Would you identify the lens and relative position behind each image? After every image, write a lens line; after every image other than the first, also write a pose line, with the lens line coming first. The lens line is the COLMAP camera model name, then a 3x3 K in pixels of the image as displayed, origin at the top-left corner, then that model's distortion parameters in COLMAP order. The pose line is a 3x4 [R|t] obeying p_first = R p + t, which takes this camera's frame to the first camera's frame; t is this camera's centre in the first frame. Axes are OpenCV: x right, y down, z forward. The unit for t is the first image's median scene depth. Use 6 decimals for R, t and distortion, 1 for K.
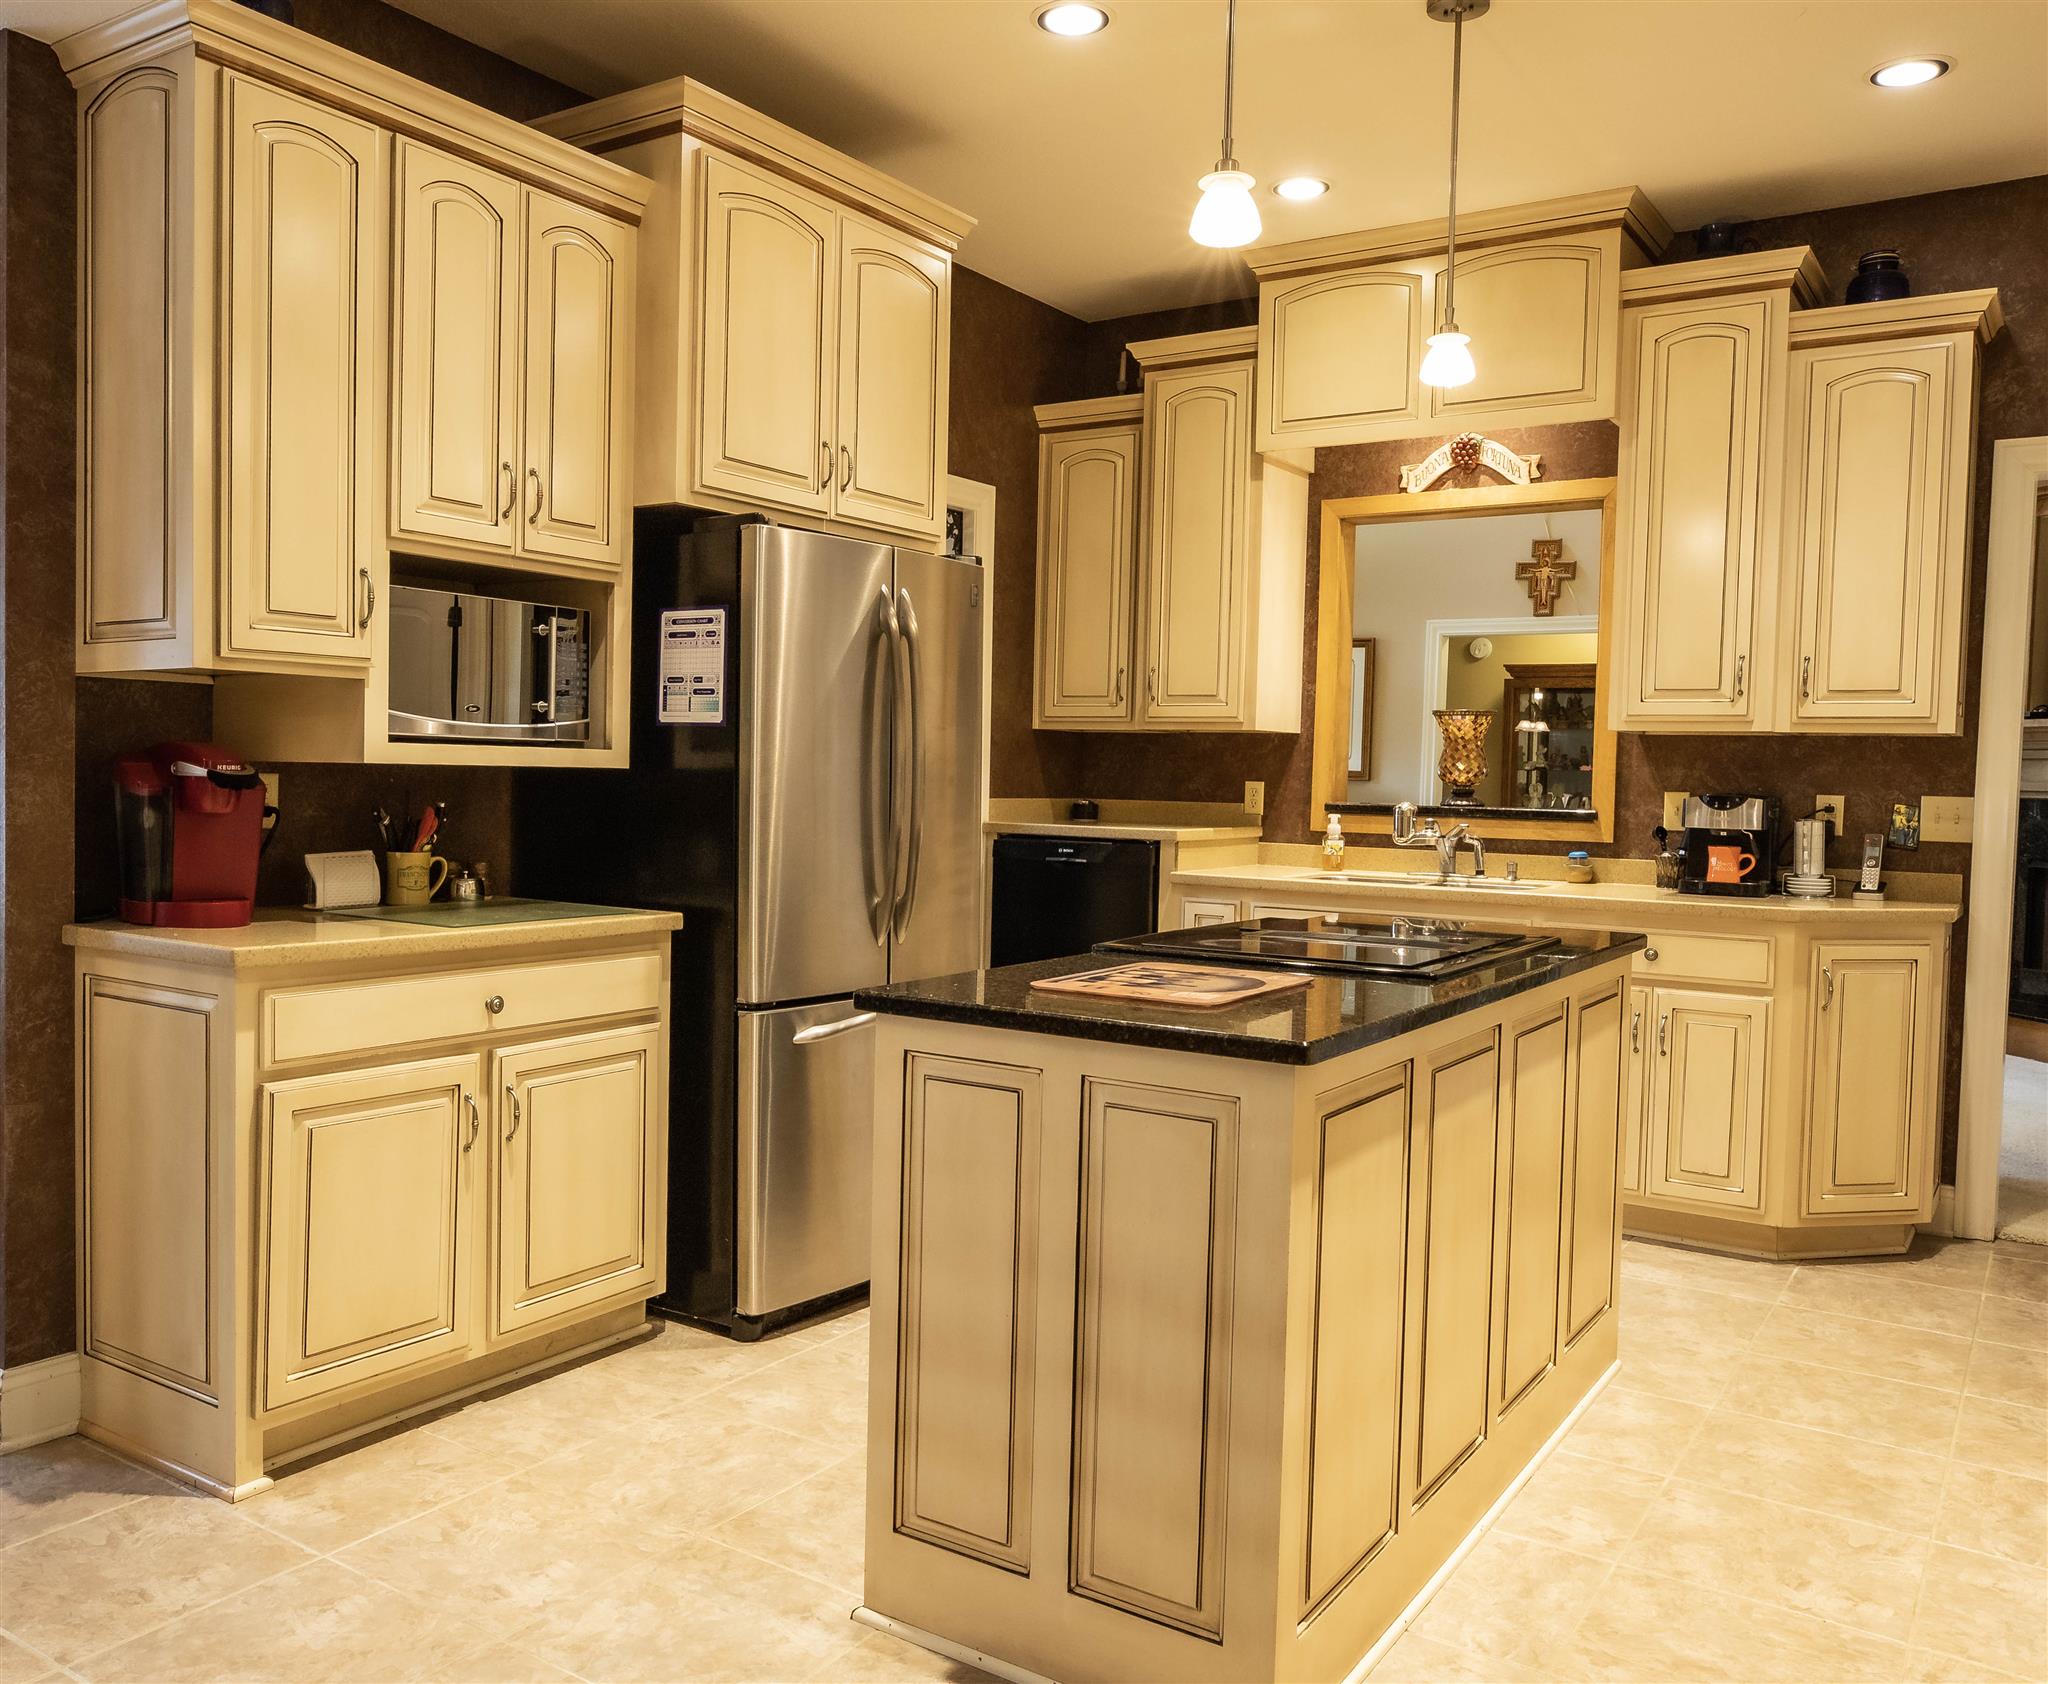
lens RADIAL K [[1654.9, 0, 1023.7], [0, 1654.9, 837.6], [0, 0, 1]] dist [-0.008399, 0.001412]
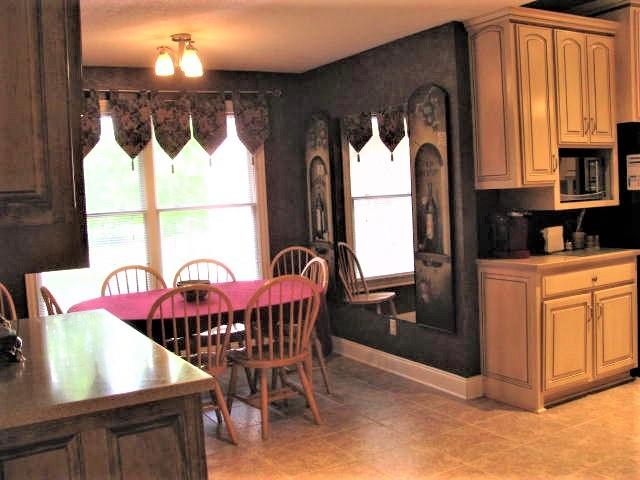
lens RADIAL K [[680.4, 0, 320.3], [0, 680.4, 240.1], [0, 0, 1]] dist [-0.096233, 0.000000]
pose [[0.891409, -0.039674, -0.451460, -0.204376], [0.056121, 0.998157, 0.023094, -0.042957], [0.449711, -0.045923, 0.891993, -0.490091]]
